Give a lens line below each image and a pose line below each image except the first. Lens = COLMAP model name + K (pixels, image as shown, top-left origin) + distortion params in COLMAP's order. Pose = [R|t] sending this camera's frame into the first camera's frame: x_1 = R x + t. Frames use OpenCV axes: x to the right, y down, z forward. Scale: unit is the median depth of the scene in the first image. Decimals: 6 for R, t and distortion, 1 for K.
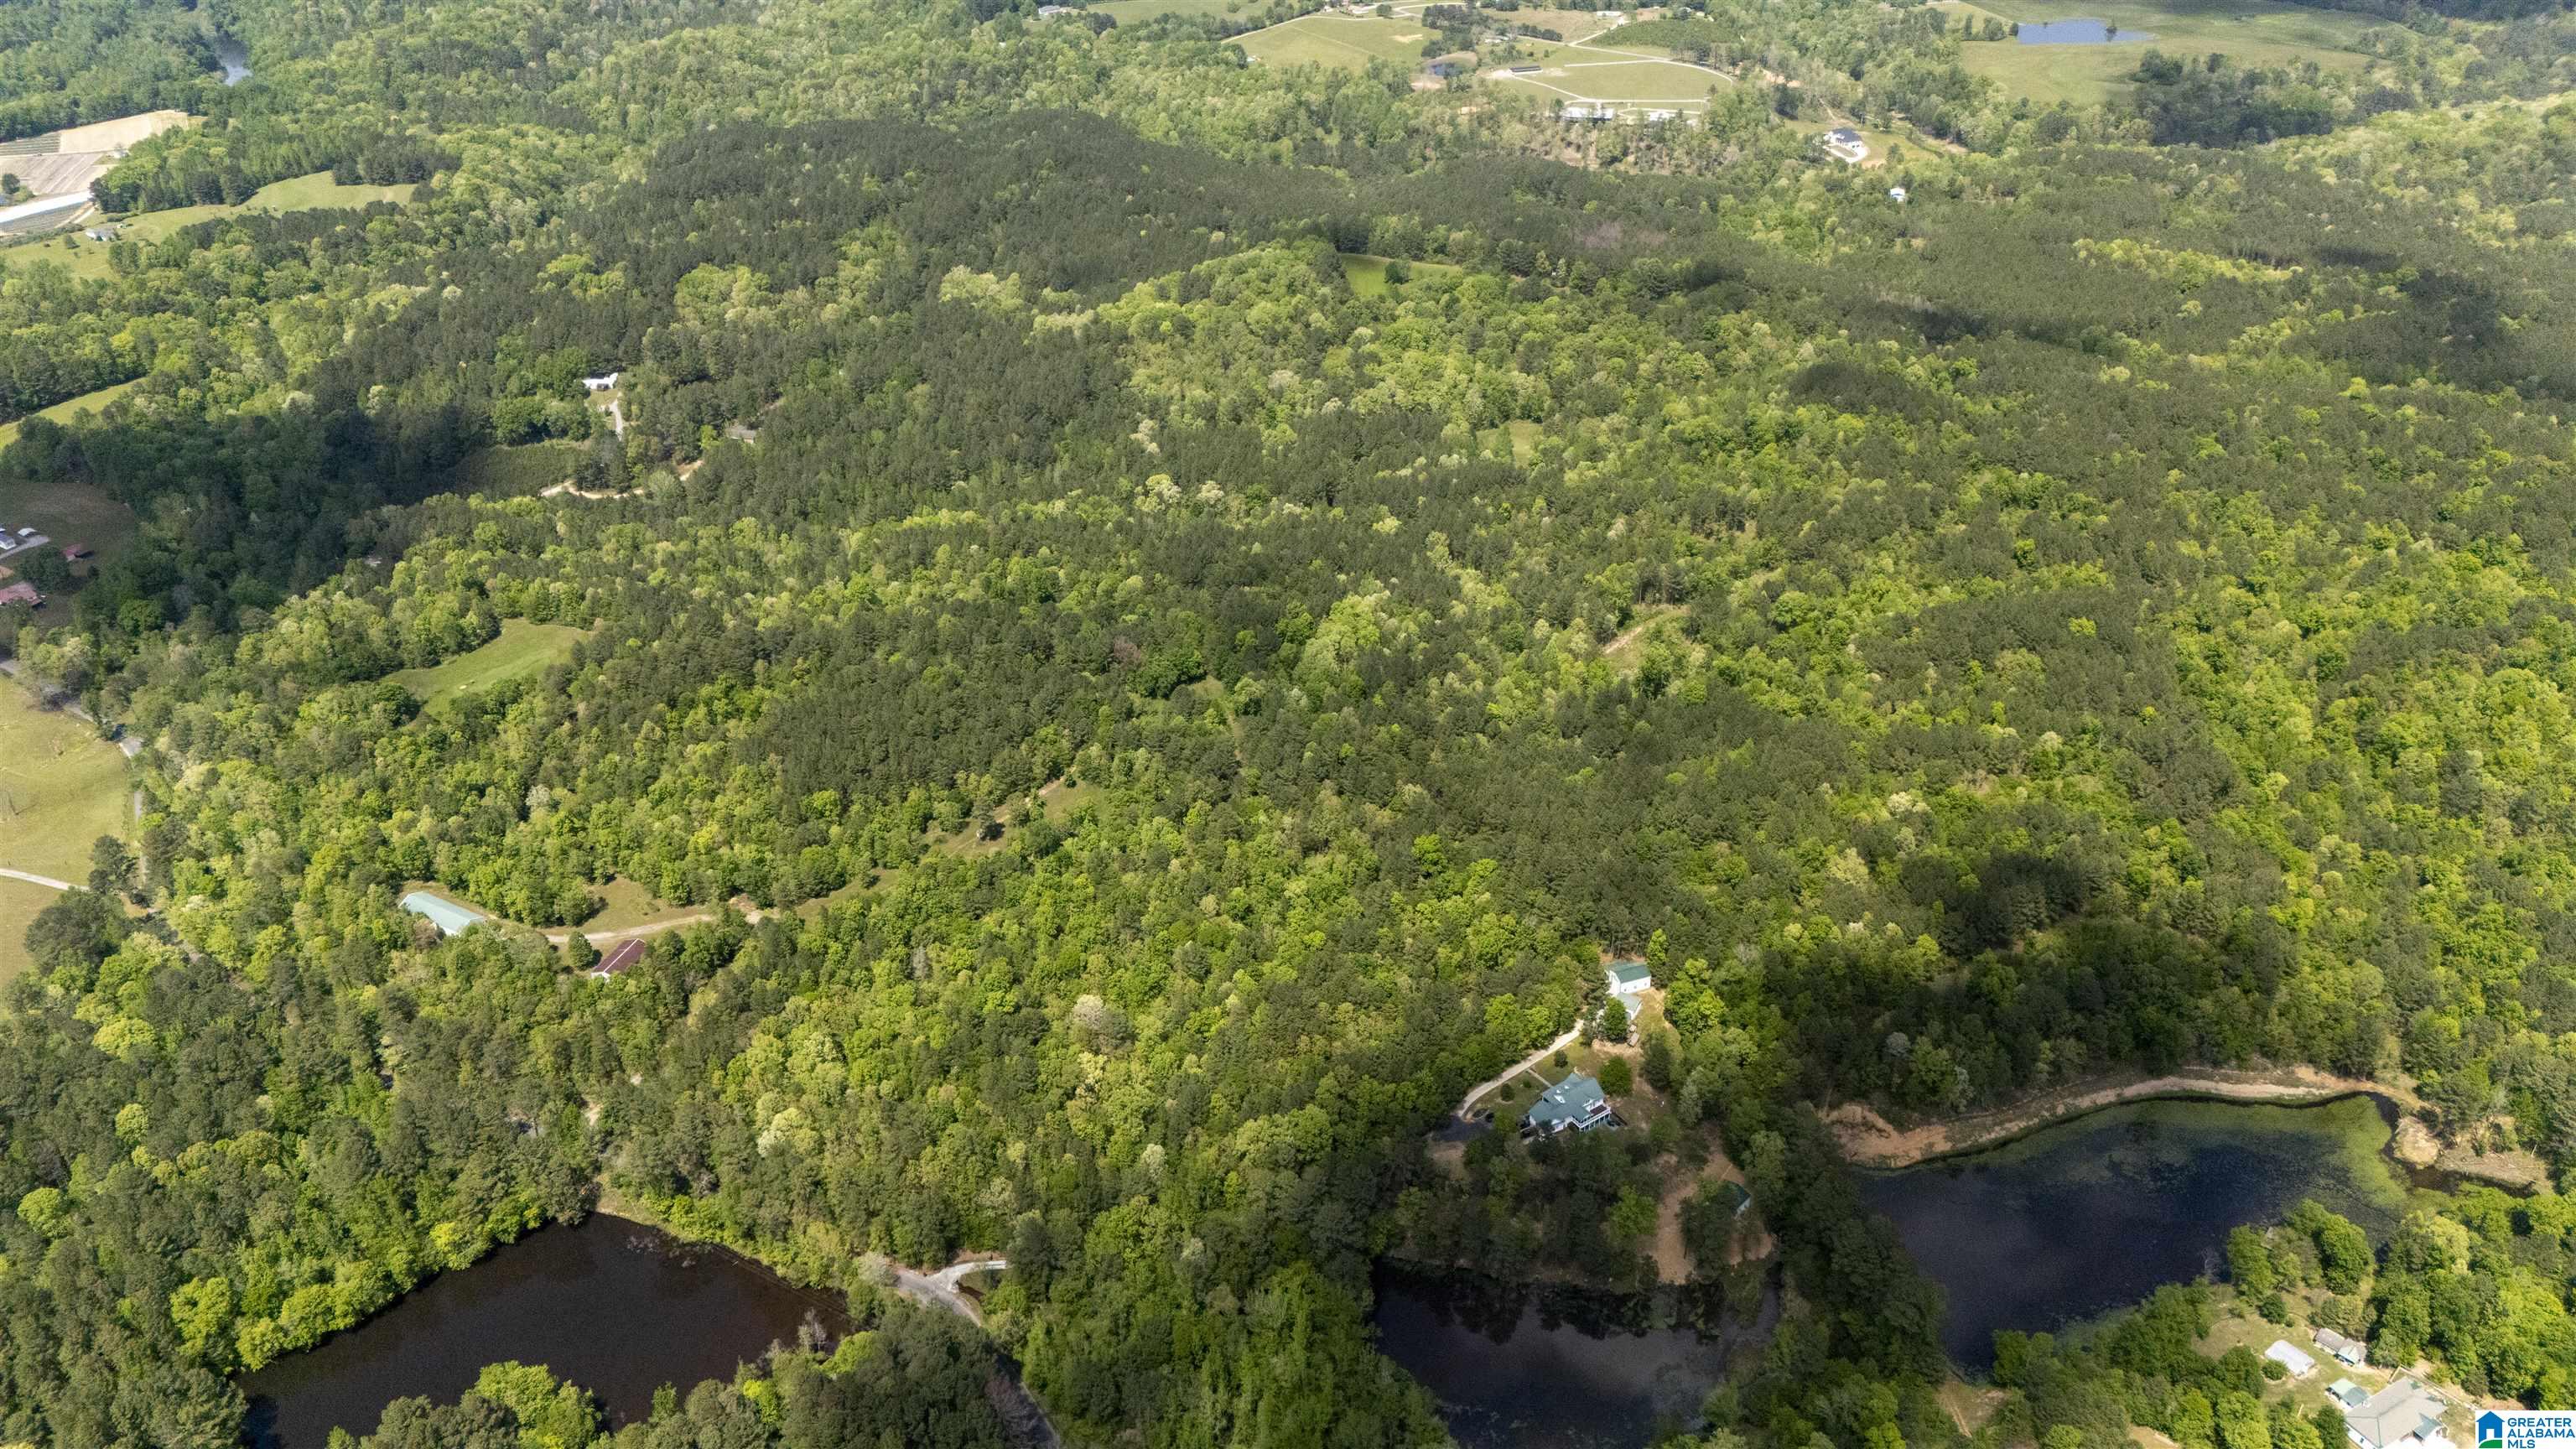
lens RADIAL K [[1899.2, 0, 1294.0], [0, 1899.2, 716.4], [0, 0, 1]] dist [0.056410, -0.055372]
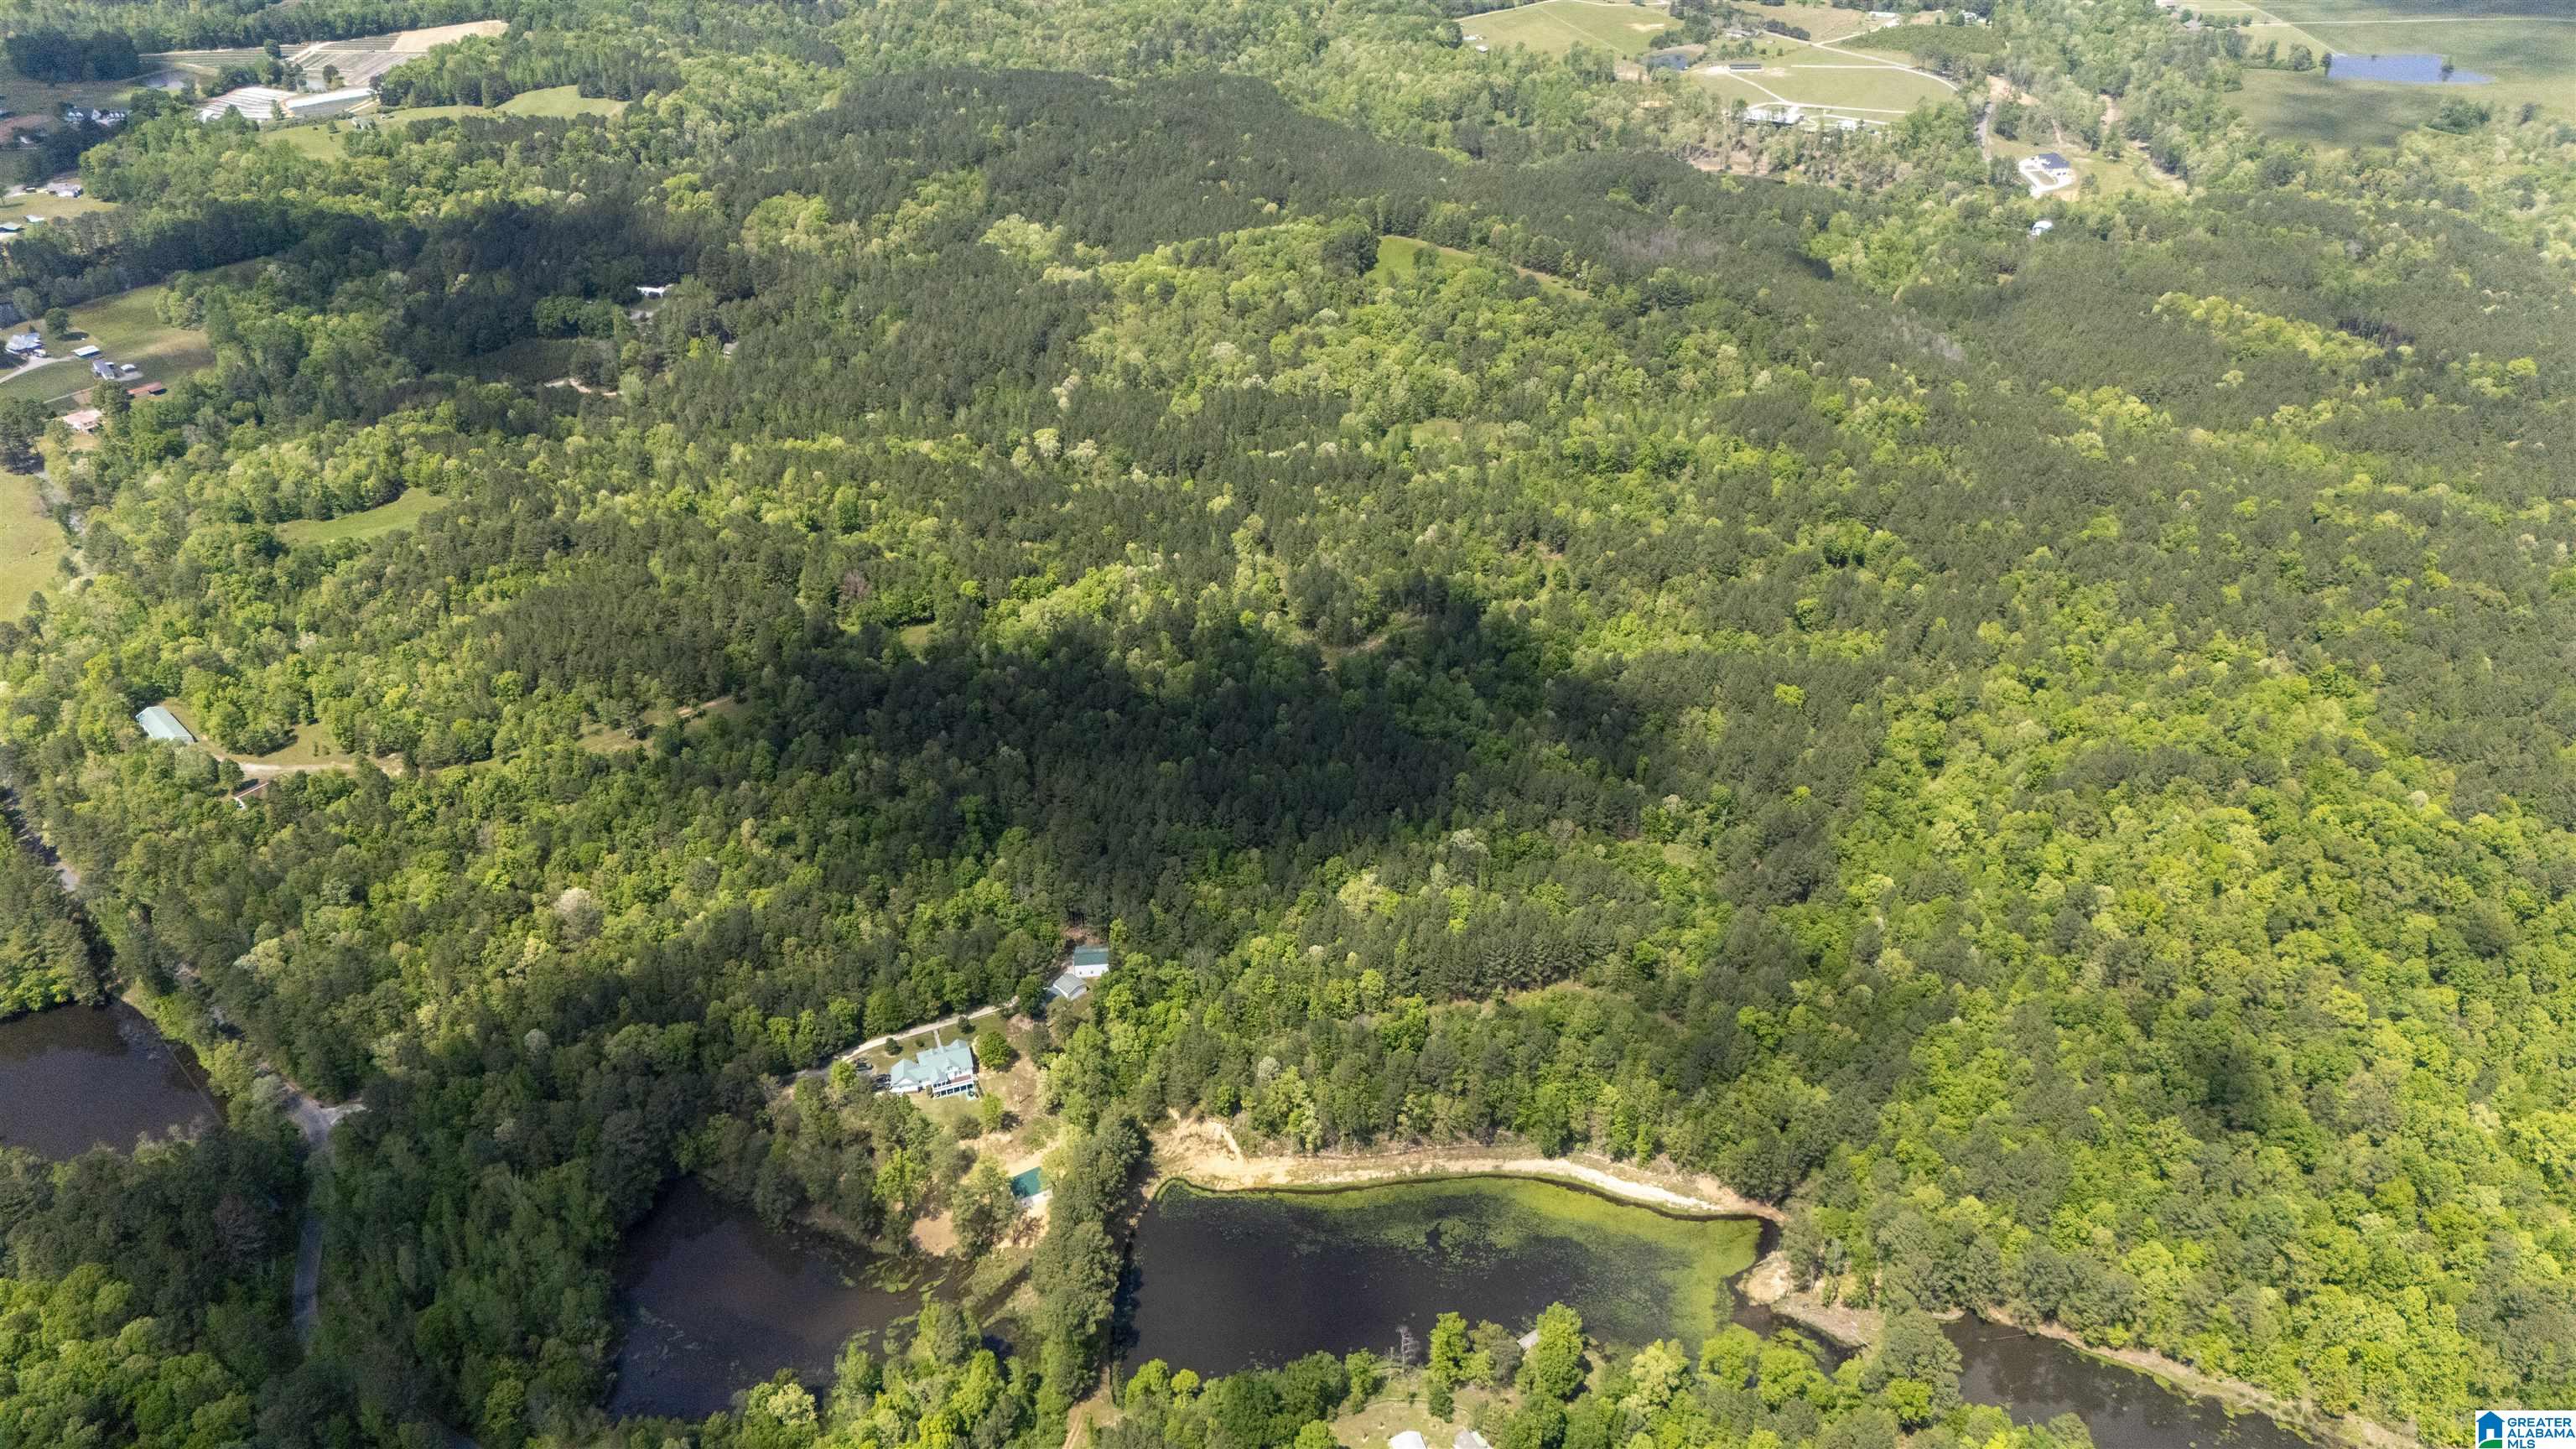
lens RADIAL K [[1899.2, 0, 1294.0], [0, 1899.2, 716.4], [0, 0, 1]] dist [0.056410, -0.055372]
pose [[0.962322, 0.146896, -0.228818, 0.300192], [-0.144089, 0.989139, 0.029022, -0.021500], [0.230596, 0.005041, 0.973036, 0.031041]]
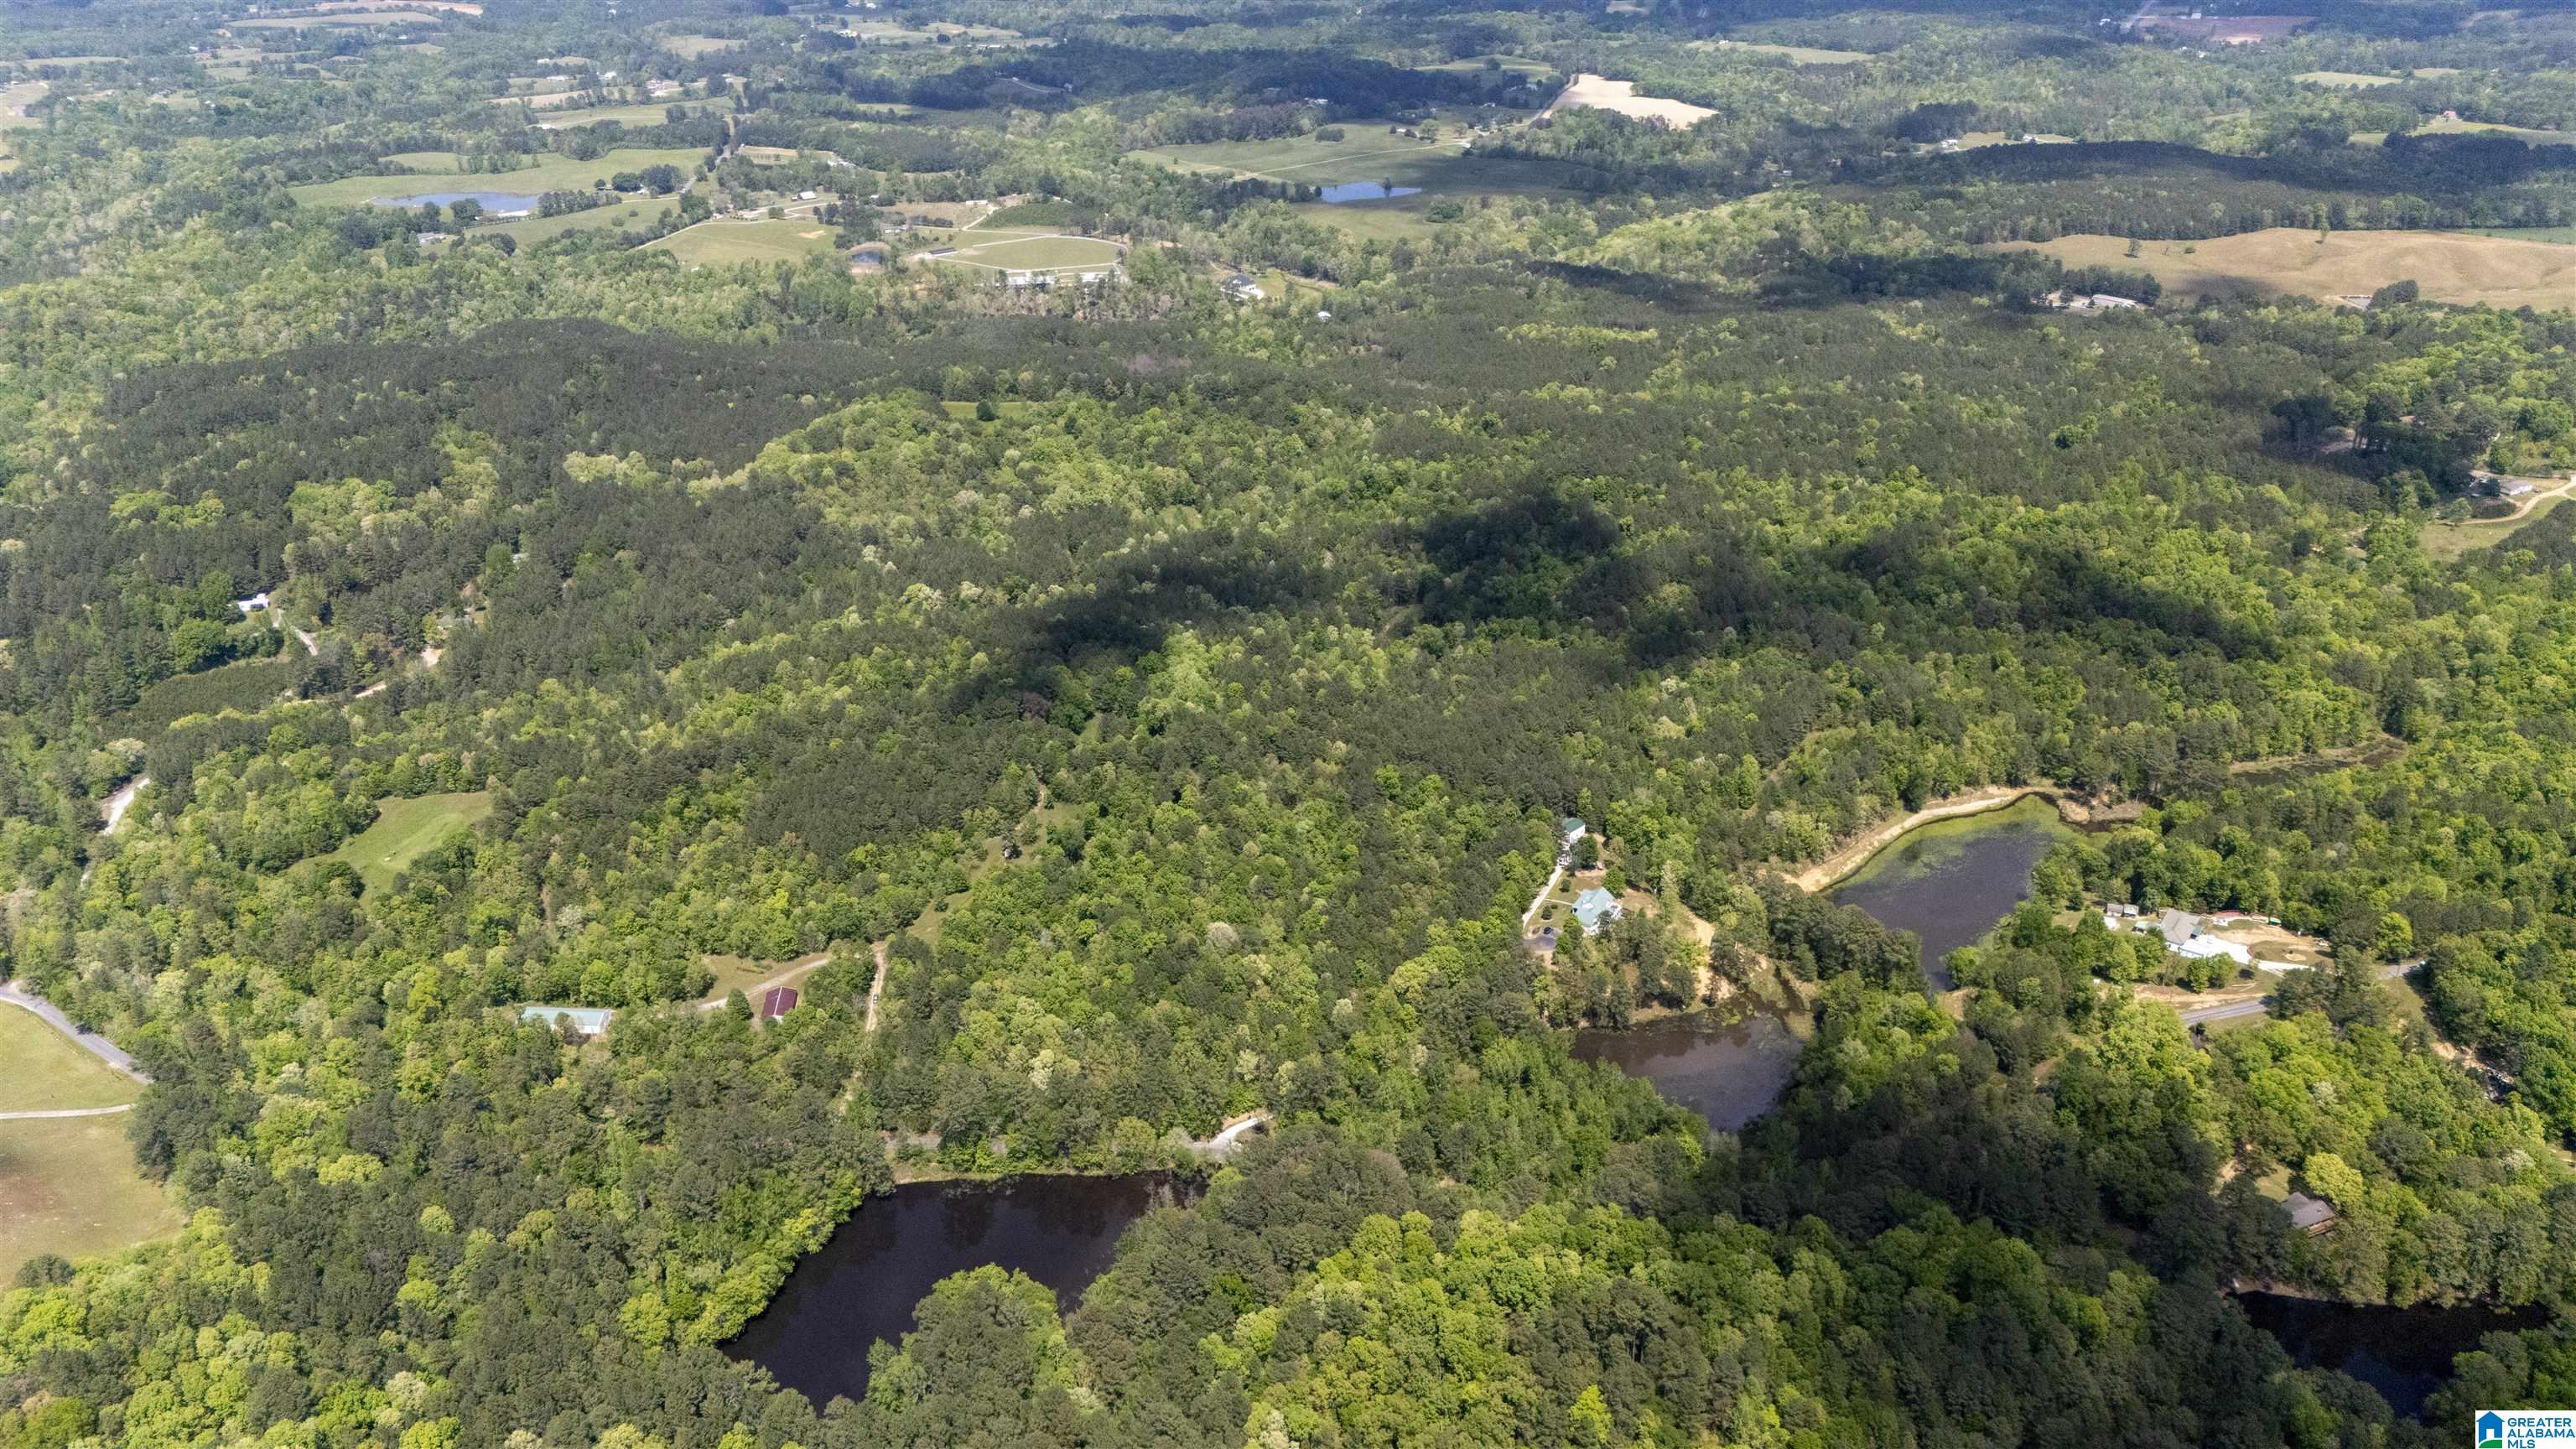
lens RADIAL K [[1899.2, 0, 1294.0], [0, 1899.2, 716.4], [0, 0, 1]] dist [0.056410, -0.055372]
pose [[0.903716, -0.176707, 0.389964, -0.304199], [0.216566, 0.974401, -0.060343, 0.060384], [-0.369319, 0.138986, 0.918851, -0.091145]]
